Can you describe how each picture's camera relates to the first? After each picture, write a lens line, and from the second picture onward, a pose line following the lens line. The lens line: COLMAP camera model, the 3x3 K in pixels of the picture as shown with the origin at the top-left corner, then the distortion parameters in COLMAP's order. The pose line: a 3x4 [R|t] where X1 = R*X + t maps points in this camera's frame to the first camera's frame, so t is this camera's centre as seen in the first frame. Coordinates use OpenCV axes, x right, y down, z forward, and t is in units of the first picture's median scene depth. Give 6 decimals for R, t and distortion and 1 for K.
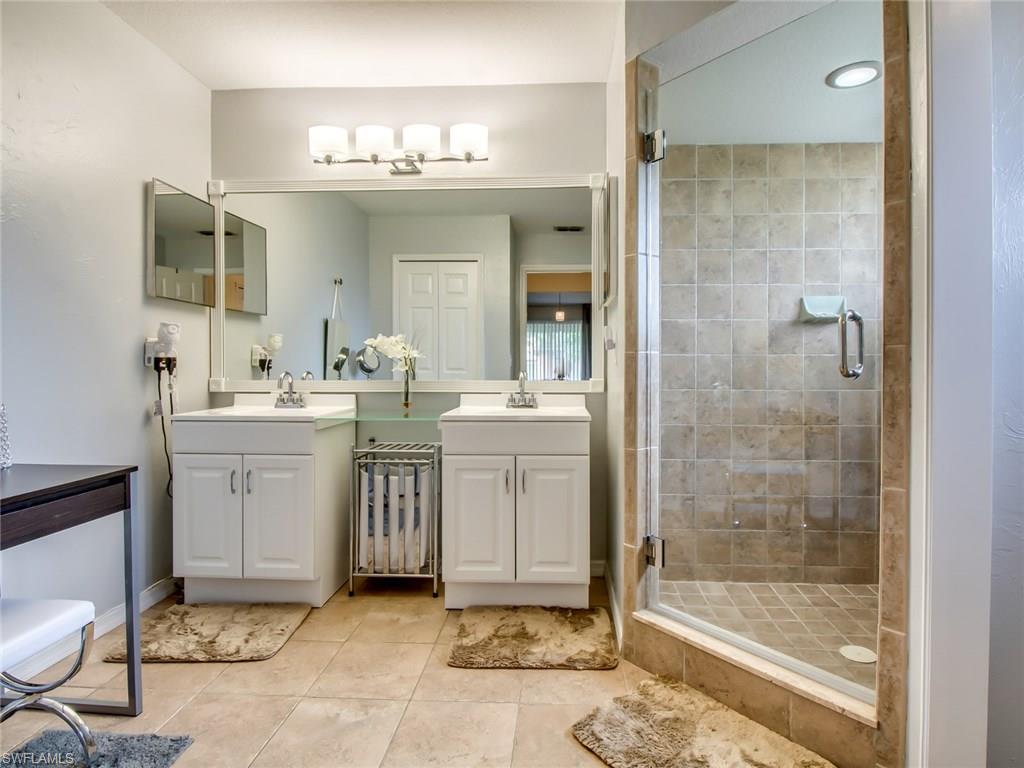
lens RADIAL K [[531.1, 0, 520.0], [0, 531.1, 374.1], [0, 0, 1]] dist [0.005268, -0.005494]
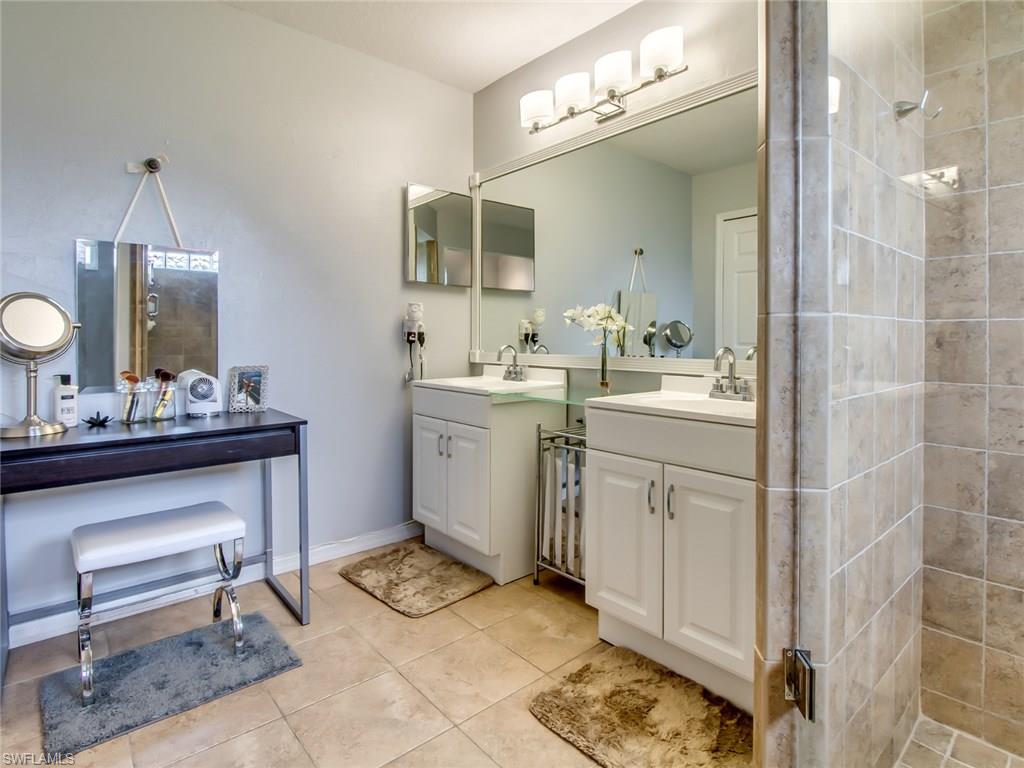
lens RADIAL K [[531.1, 0, 518.7], [0, 531.1, 345.8], [0, 0, 1]] dist [0.005268, -0.005494]
pose [[0.713754, 0.009829, -0.700328, 0.330832], [-0.013956, 0.999903, -0.000190, -0.003790], [0.700258, 0.009909, 0.713822, 0.319824]]
